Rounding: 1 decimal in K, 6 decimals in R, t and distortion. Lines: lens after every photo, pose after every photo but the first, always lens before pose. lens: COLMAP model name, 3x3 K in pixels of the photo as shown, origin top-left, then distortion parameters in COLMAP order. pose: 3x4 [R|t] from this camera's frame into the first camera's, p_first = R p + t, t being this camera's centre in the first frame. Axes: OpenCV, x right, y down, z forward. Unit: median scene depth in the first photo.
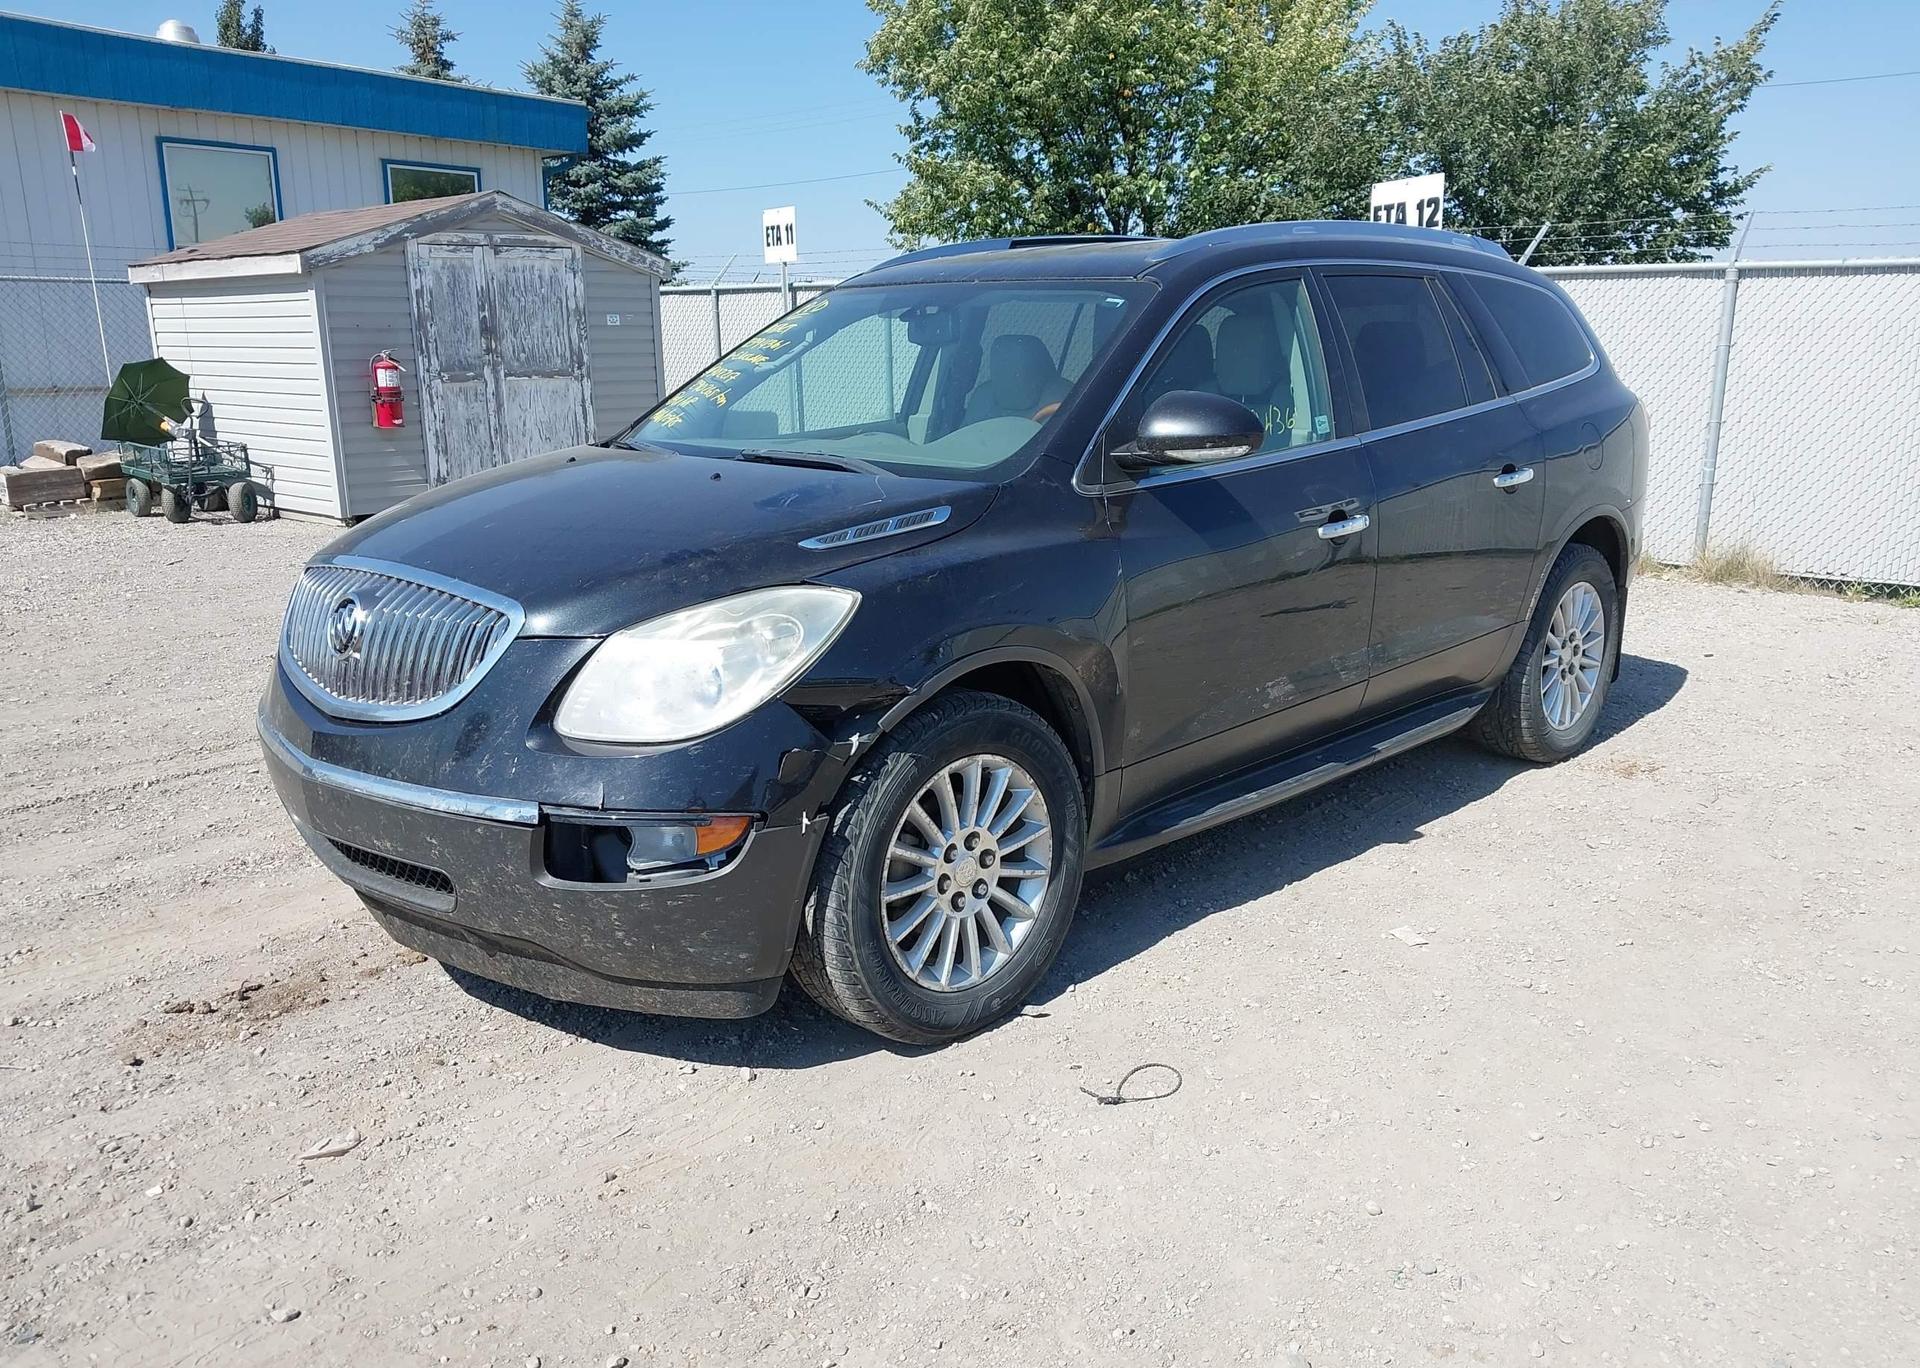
lens RADIAL K [[1562.1, 0, 961.1], [0, 1562.1, 694.9], [0, 0, 1]] dist [0.020500, -0.017747]
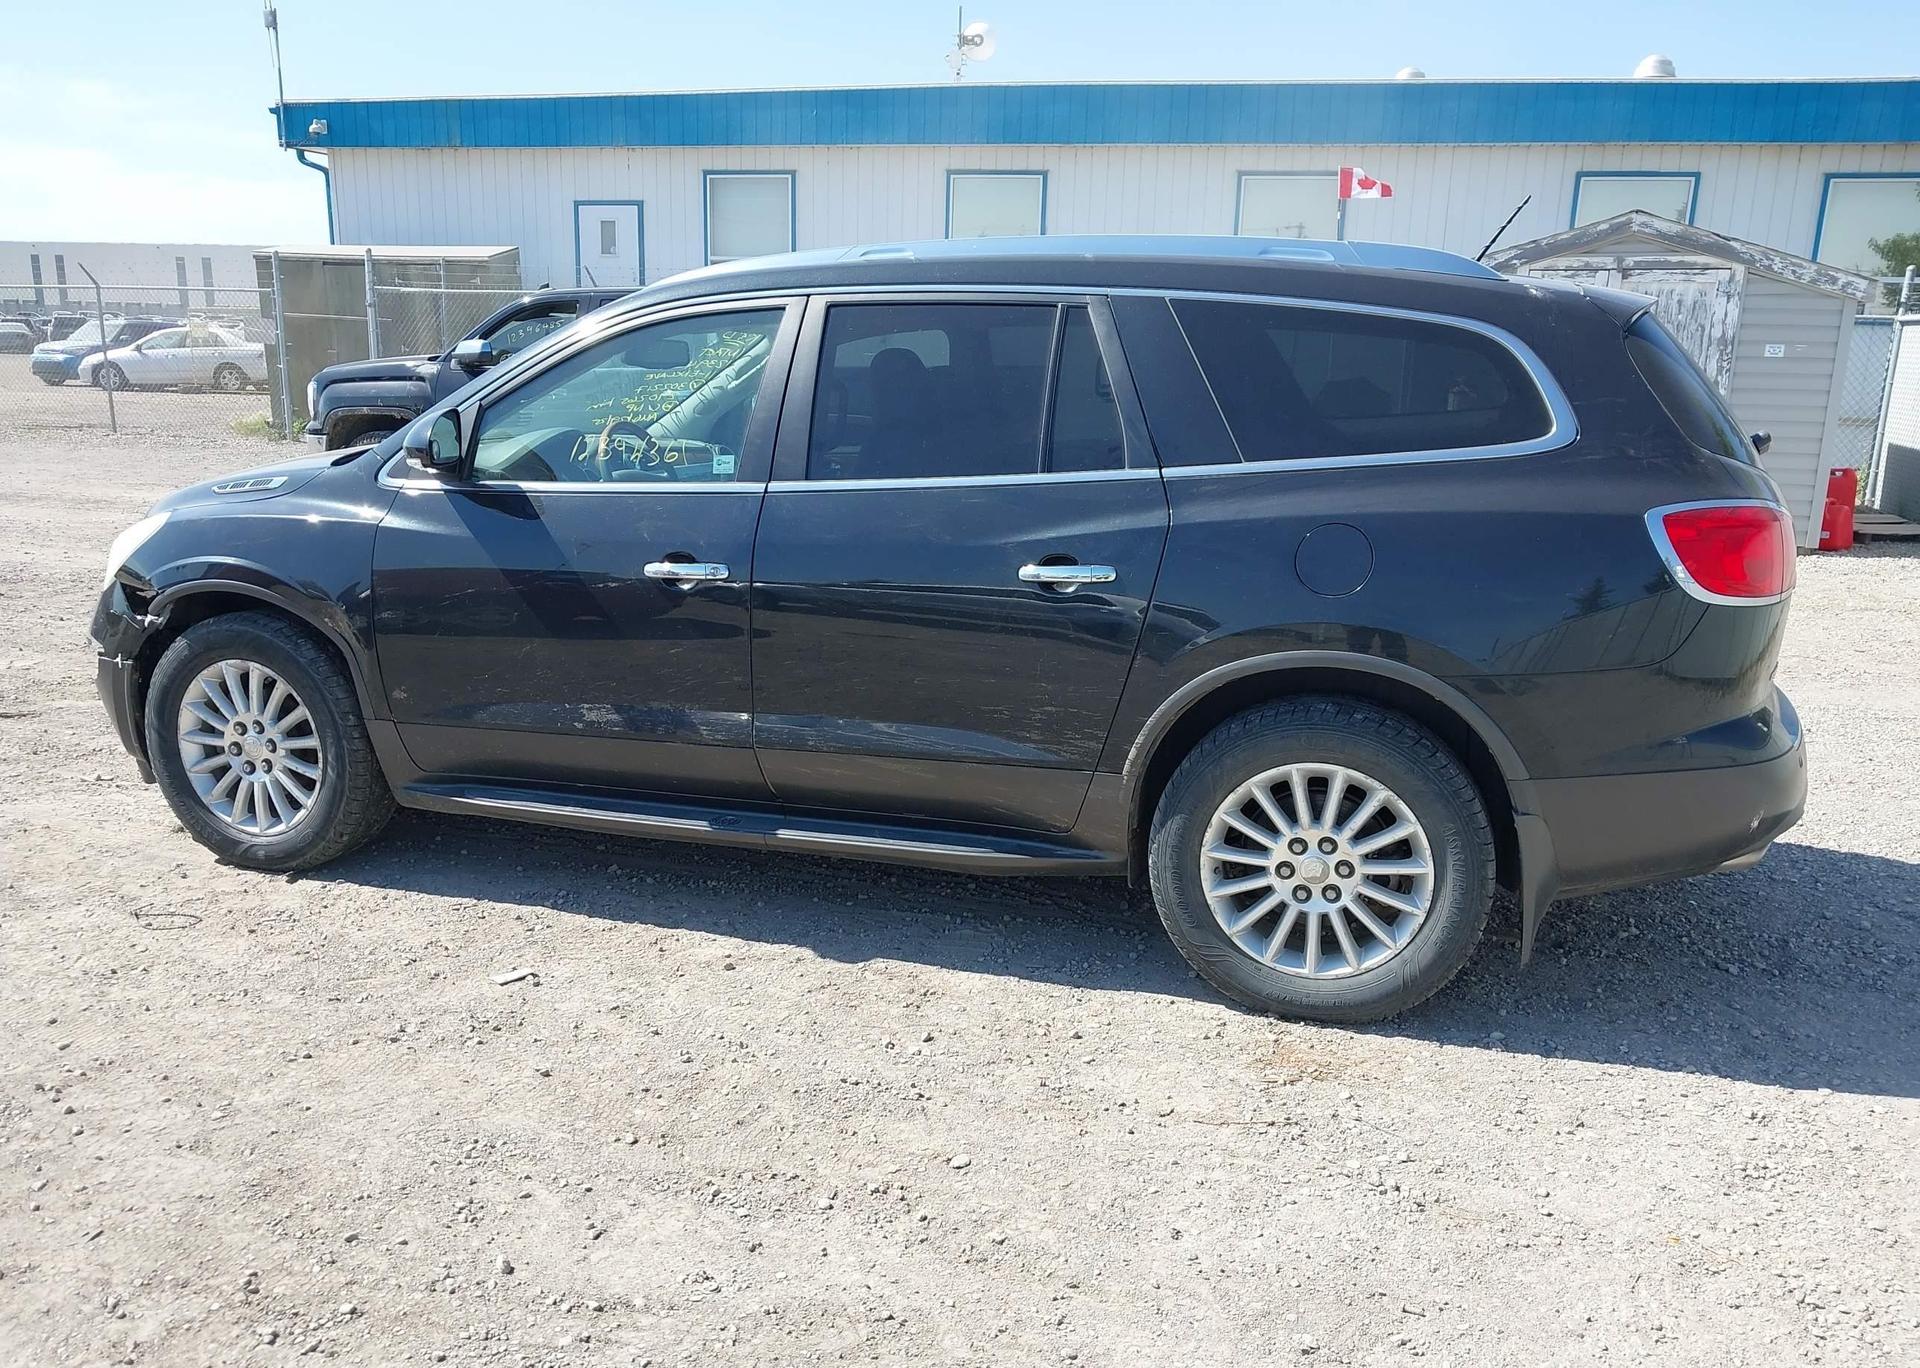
lens RADIAL K [[1562.1, 0, 961.1], [0, 1562.1, 694.9], [0, 0, 1]] dist [0.020500, -0.017747]
pose [[0.442256, 0.213533, -0.871099, 0.420437], [-0.226483, 0.966357, 0.121899, -0.068227], [0.867822, 0.143379, 0.475739, 0.257571]]
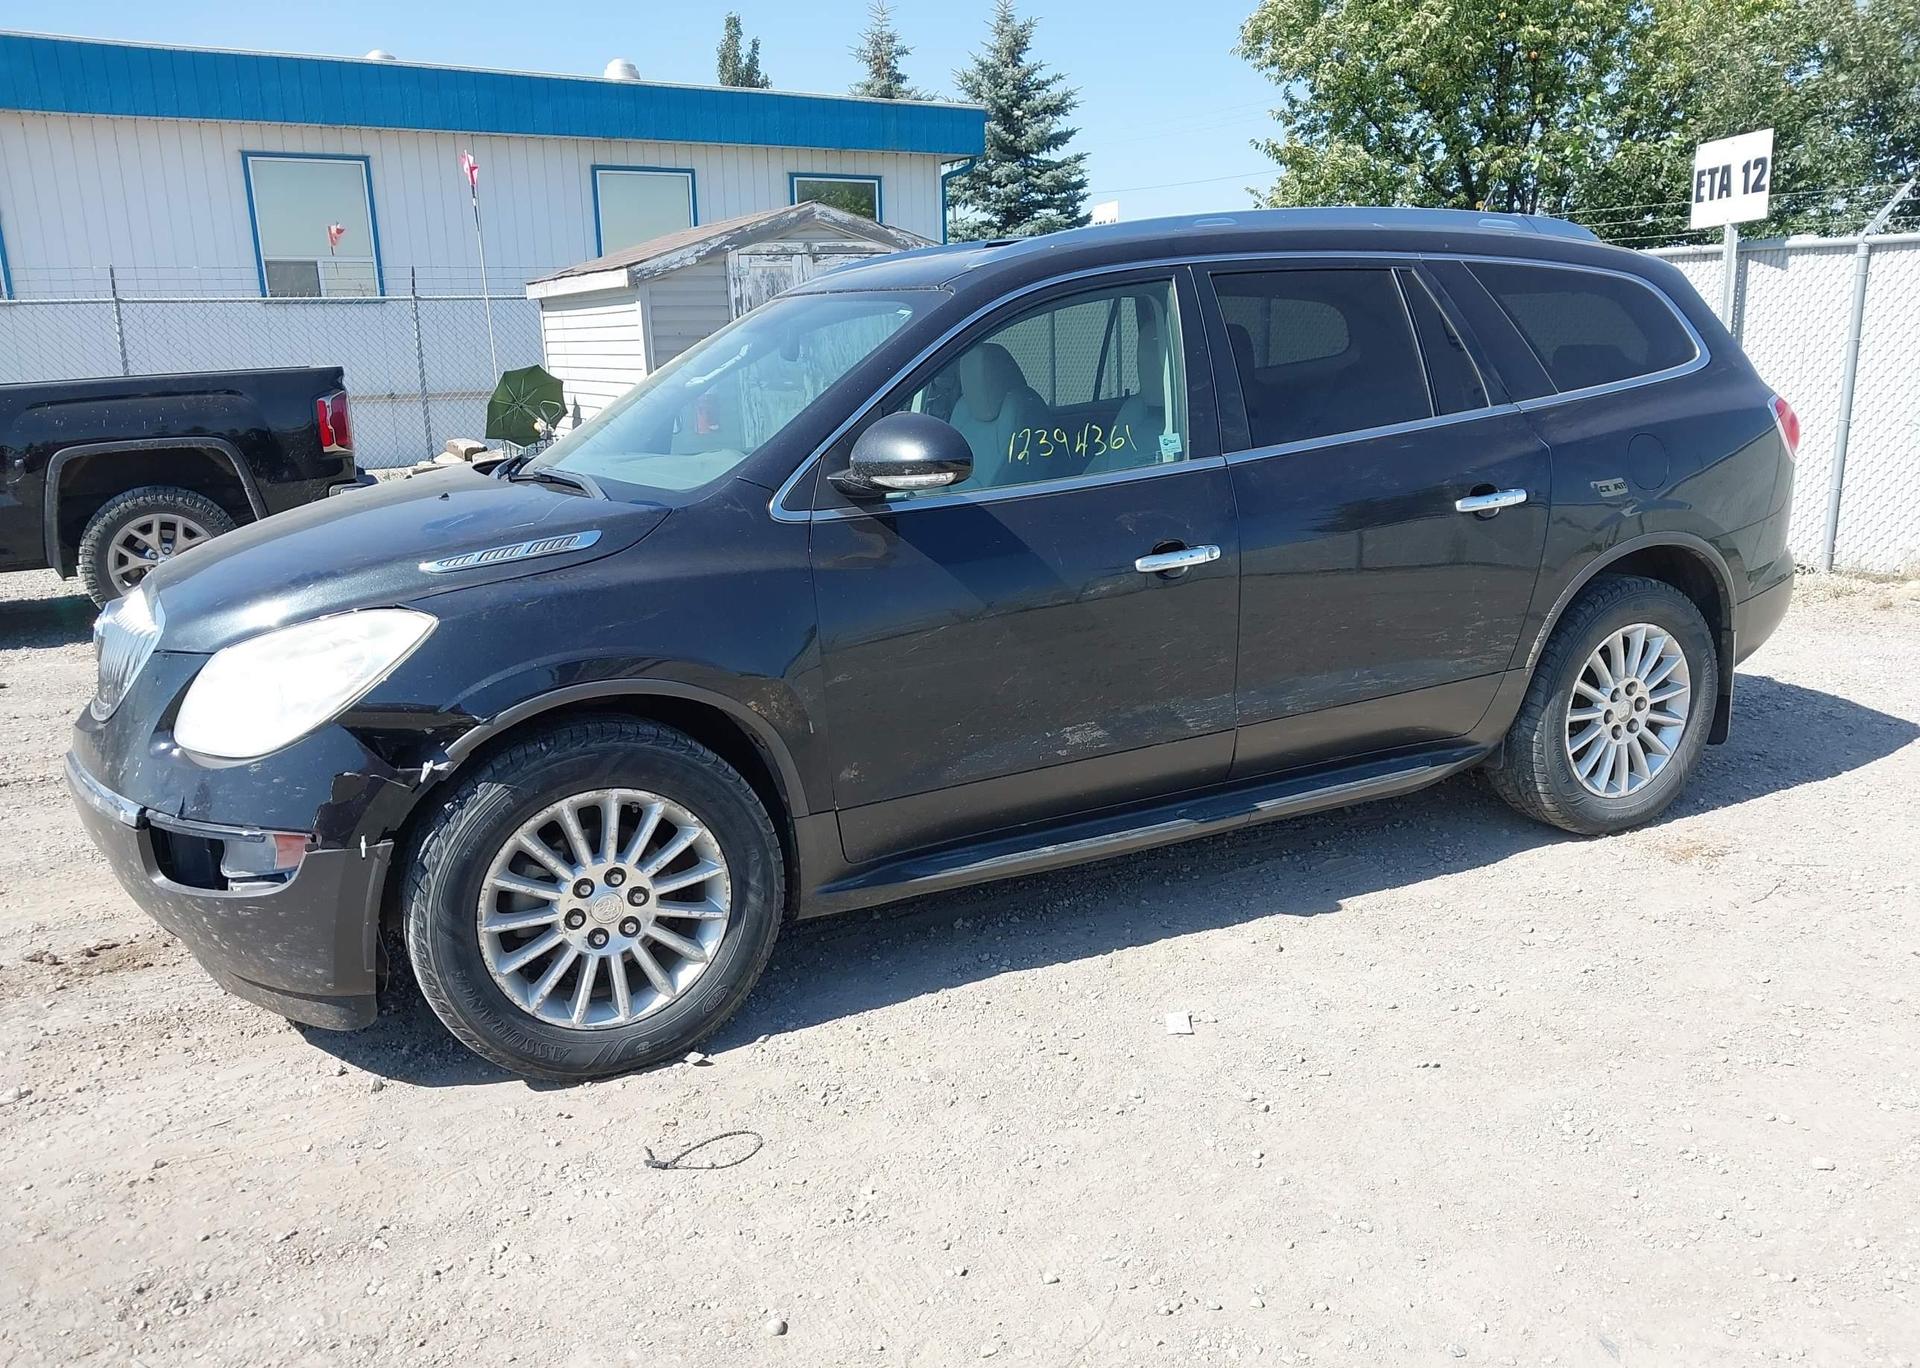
lens RADIAL K [[1561.7, 0, 956.3], [0, 1561.7, 685.6], [0, 0, 1]] dist [0.008749, 0.005437]
pose [[0.945841, 0.051134, -0.320579, 0.150749], [-0.050691, 0.998667, 0.009733, -0.013357], [0.320649, 0.007045, 0.947172, 0.043487]]
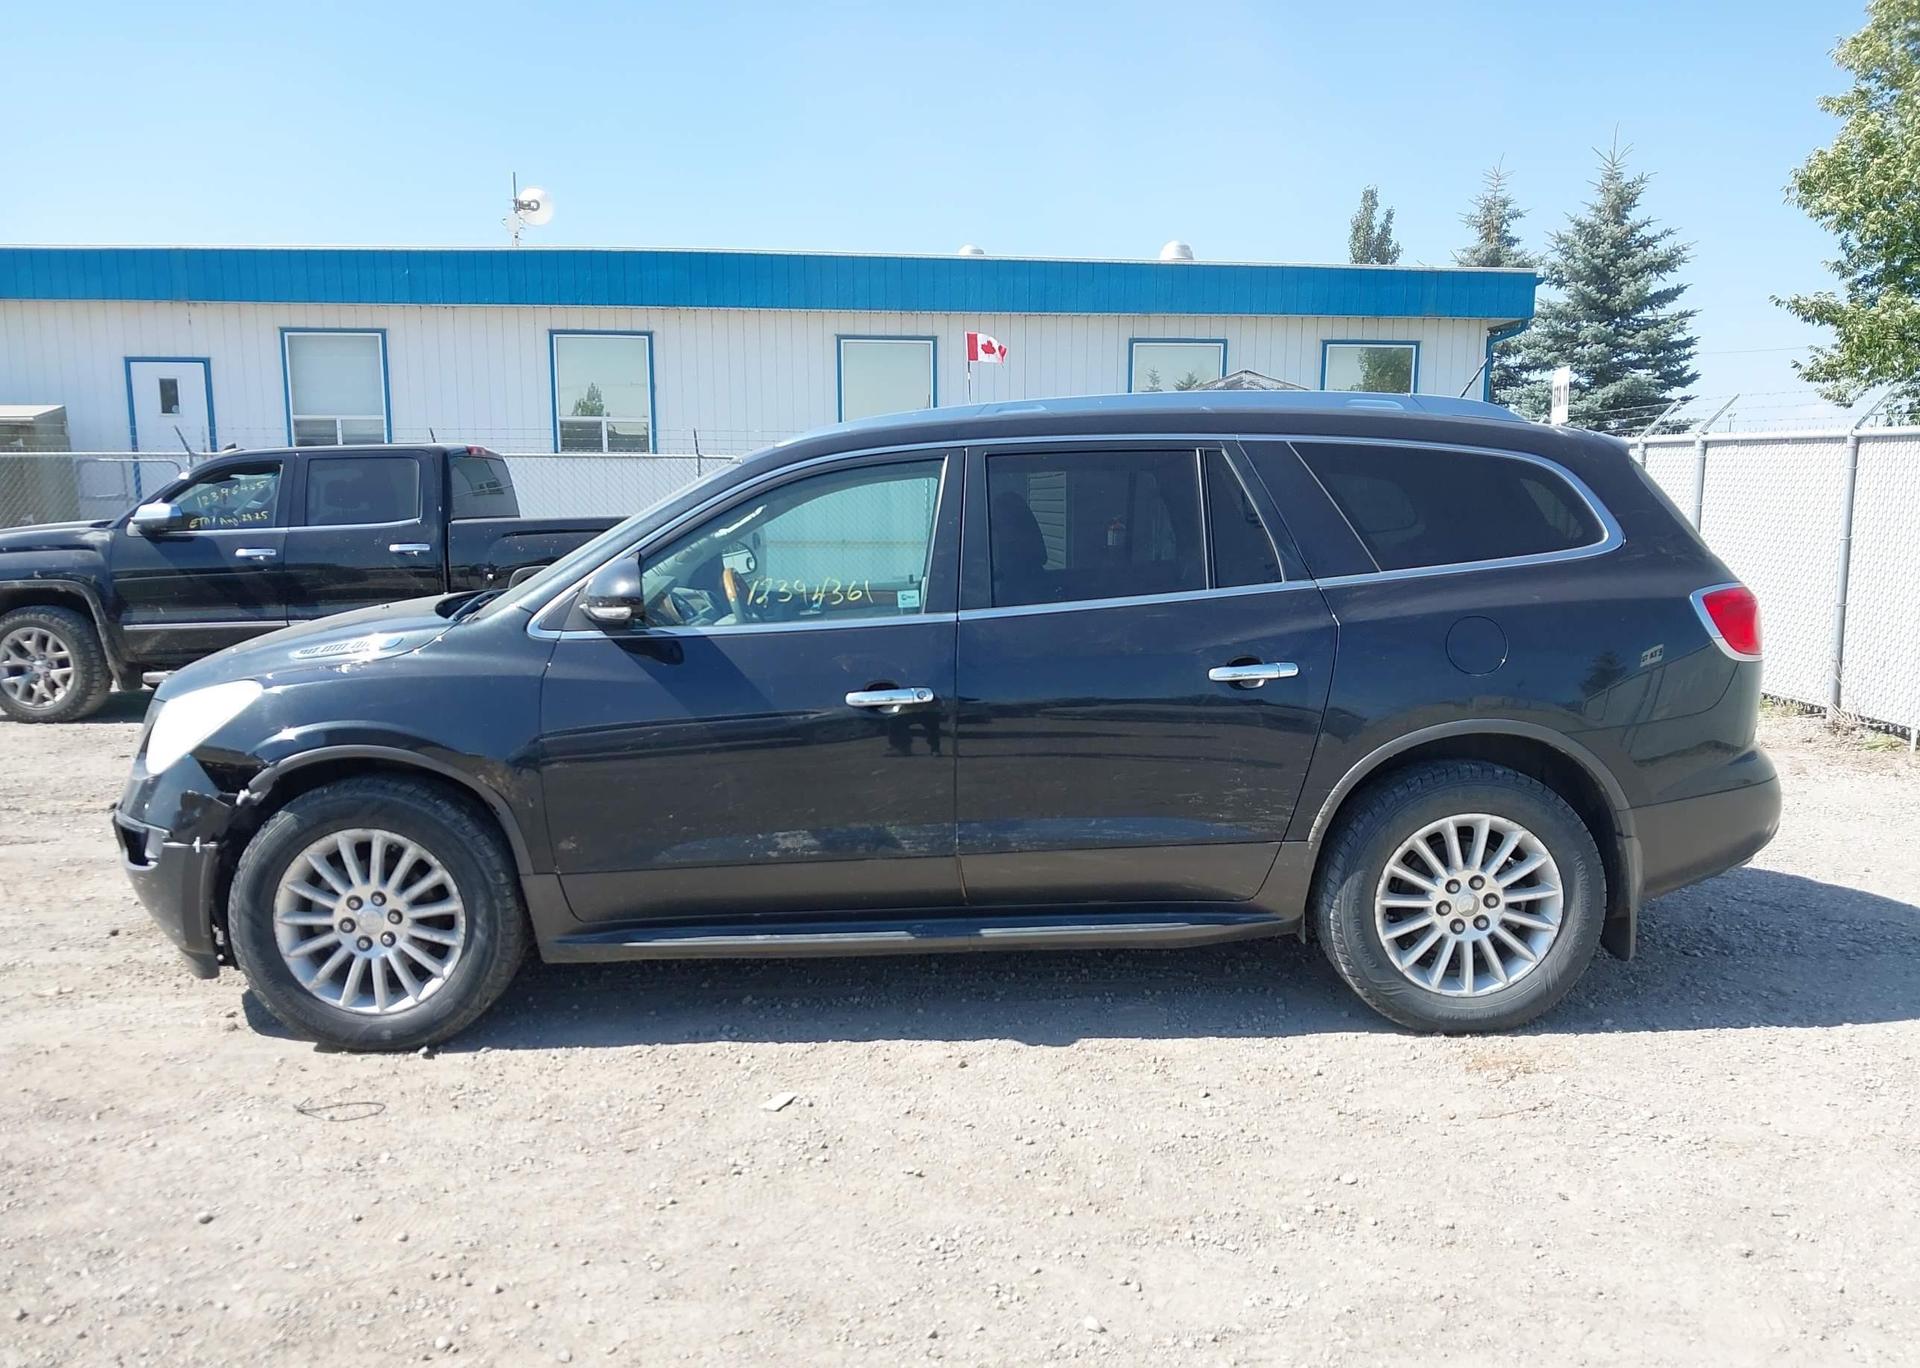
lens RADIAL K [[1537.8, 0, 960.0], [0, 1537.8, 684.0], [0, 0, 1]] dist [0.090407, -0.129194]
pose [[0.713595, 0.086563, -0.695190, 0.353576], [-0.158192, 0.986617, -0.039529, -0.030220], [0.682464, 0.138181, 0.717738, 0.114075]]
